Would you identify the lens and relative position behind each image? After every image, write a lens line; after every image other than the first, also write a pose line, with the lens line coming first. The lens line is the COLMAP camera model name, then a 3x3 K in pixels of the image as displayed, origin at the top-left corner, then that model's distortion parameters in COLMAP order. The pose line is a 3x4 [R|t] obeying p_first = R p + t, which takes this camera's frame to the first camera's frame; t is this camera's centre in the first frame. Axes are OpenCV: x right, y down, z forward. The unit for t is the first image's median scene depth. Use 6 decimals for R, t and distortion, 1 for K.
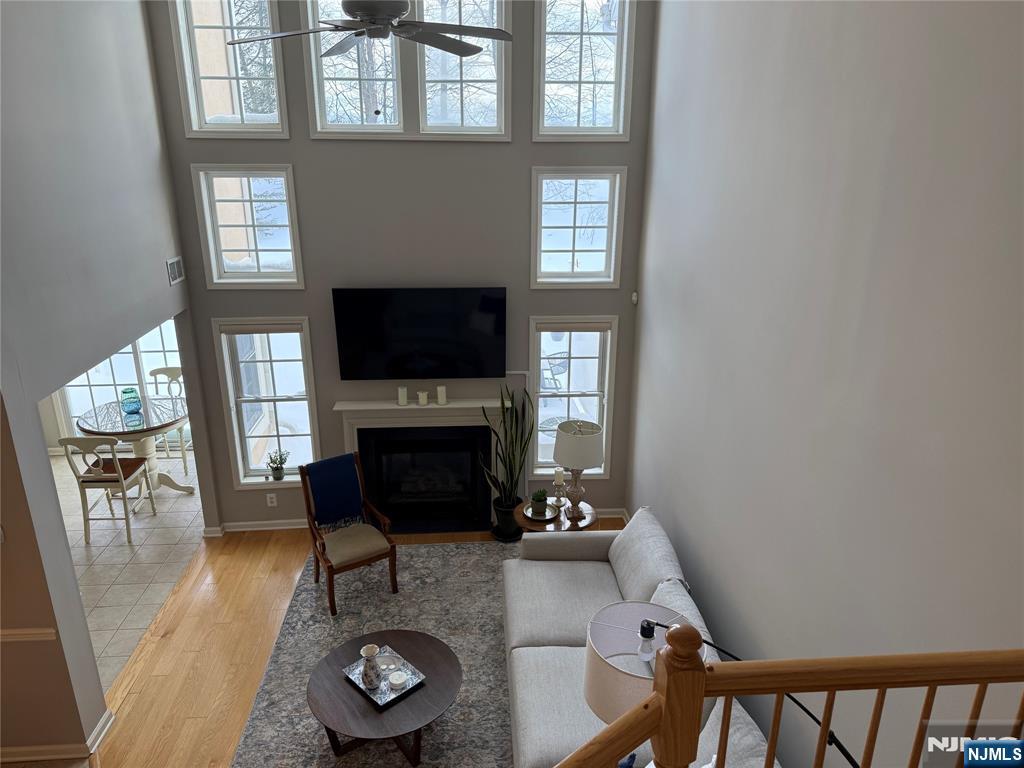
lens RADIAL K [[714.1, 0, 511.2], [0, 714.1, 393.9], [0, 0, 1]] dist [0.028671, -0.037996]
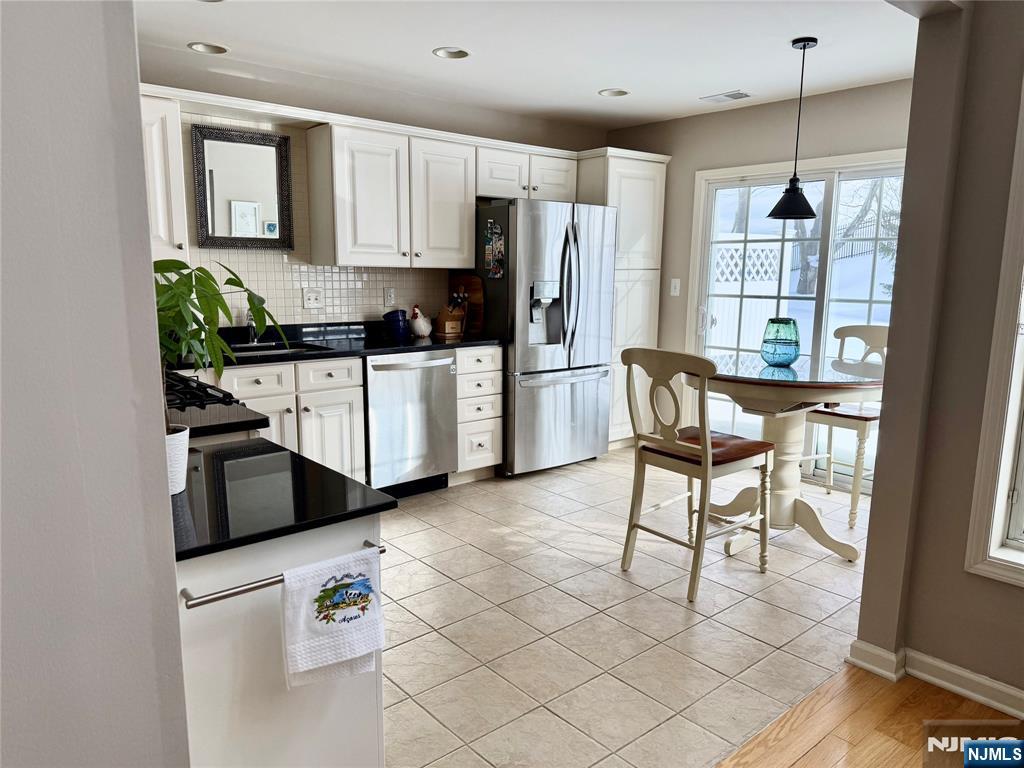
lens RADIAL K [[714.1, 0, 513.2], [0, 714.1, 393.6], [0, 0, 1]] dist [0.028671, -0.037996]
pose [[0.588064, 0.146585, -0.795420, -0.235575], [-0.271323, 0.962207, -0.023271, 0.112590], [0.761948, 0.229501, 0.605611, 0.567315]]
